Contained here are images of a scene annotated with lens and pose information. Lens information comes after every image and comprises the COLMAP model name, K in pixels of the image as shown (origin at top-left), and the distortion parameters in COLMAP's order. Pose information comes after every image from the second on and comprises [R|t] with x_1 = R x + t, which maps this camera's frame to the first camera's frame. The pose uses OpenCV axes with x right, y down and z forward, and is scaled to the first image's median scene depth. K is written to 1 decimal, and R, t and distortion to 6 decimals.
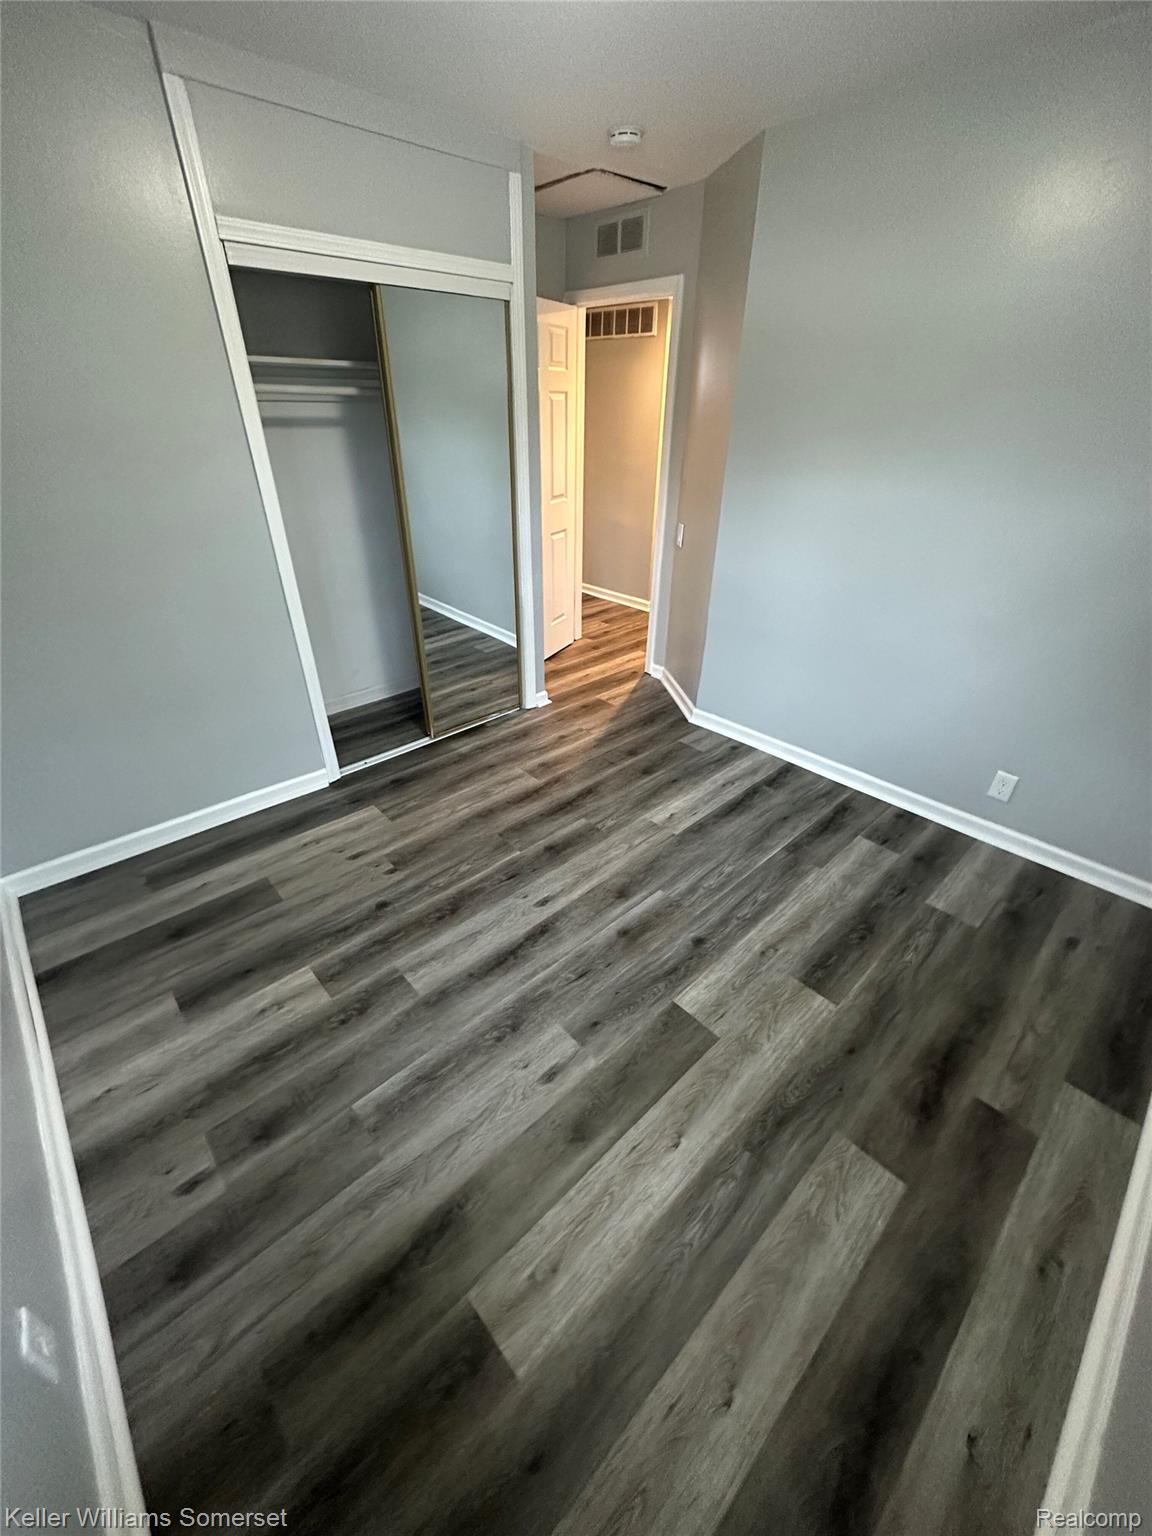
lens RADIAL K [[610.6, 0, 573.1], [0, 610.6, 766.5], [0, 0, 1]] dist [-0.002481, -0.000132]
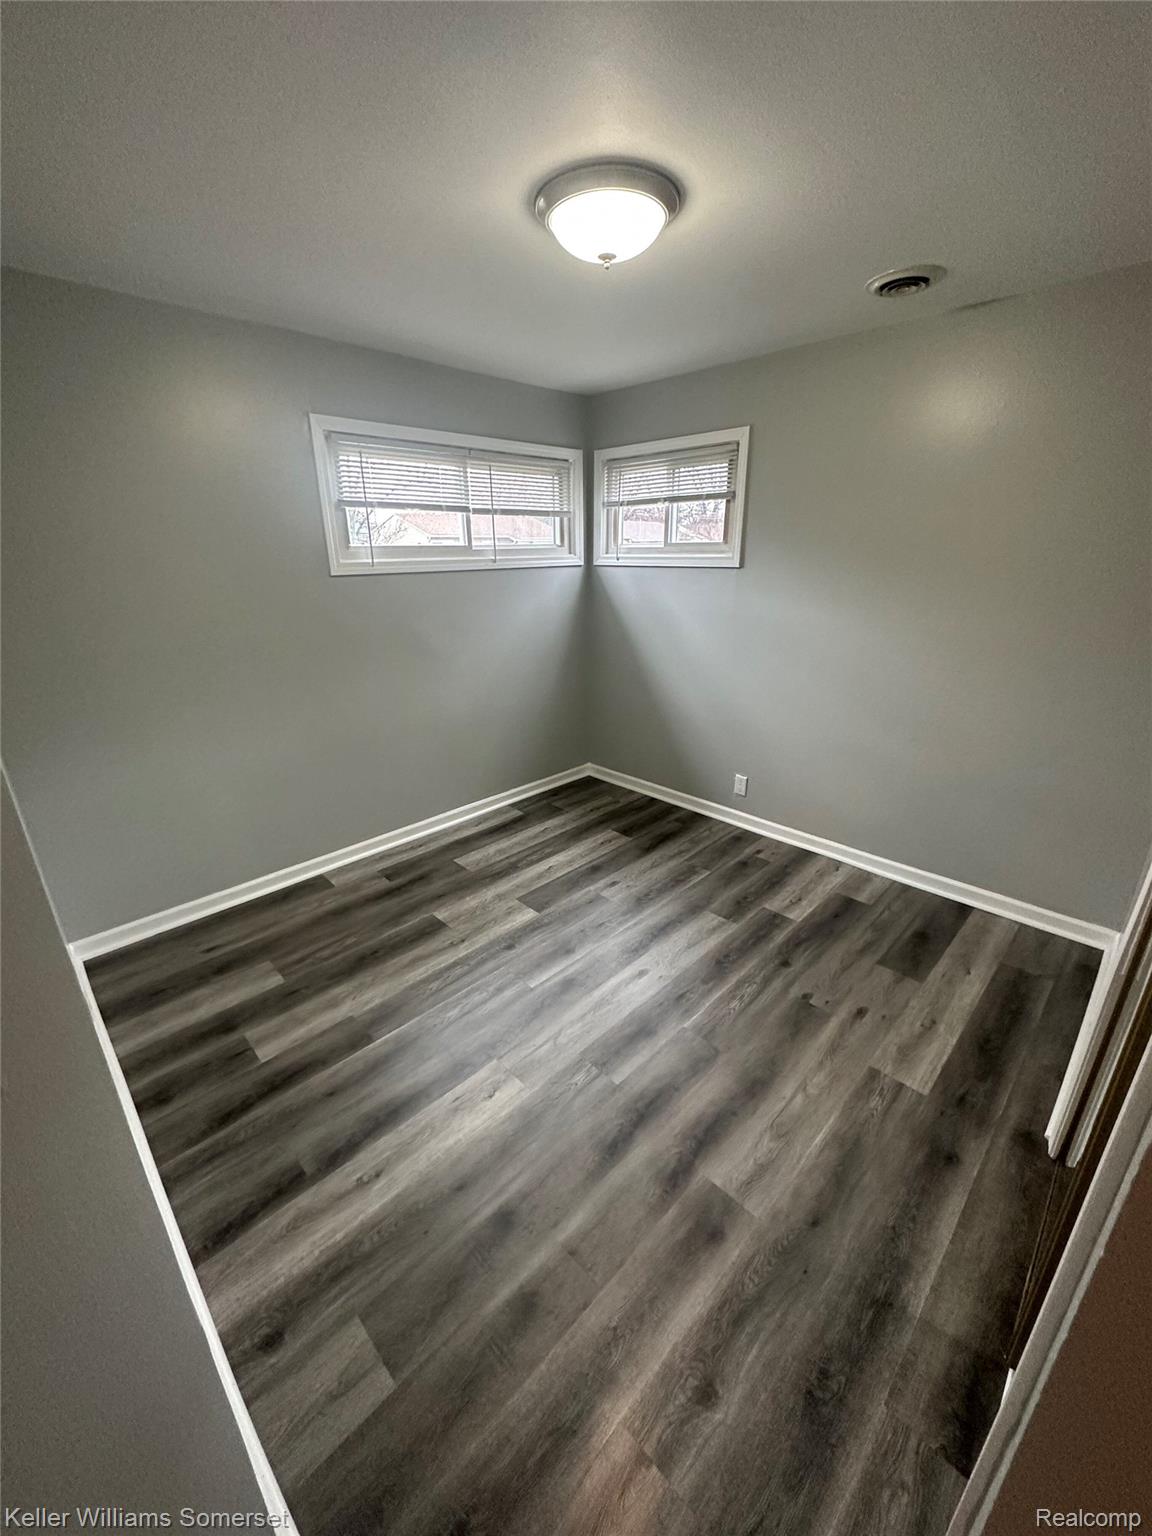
lens RADIAL K [[610.6, 0, 573.1], [0, 610.6, 766.5], [0, 0, 1]] dist [-0.002481, -0.000132]
pose [[-0.999380, 0.015031, -0.031826, 0.103018], [-0.015264, 0.629680, 0.776704, -0.854418], [0.031715, 0.776709, -0.629061, 1.401786]]
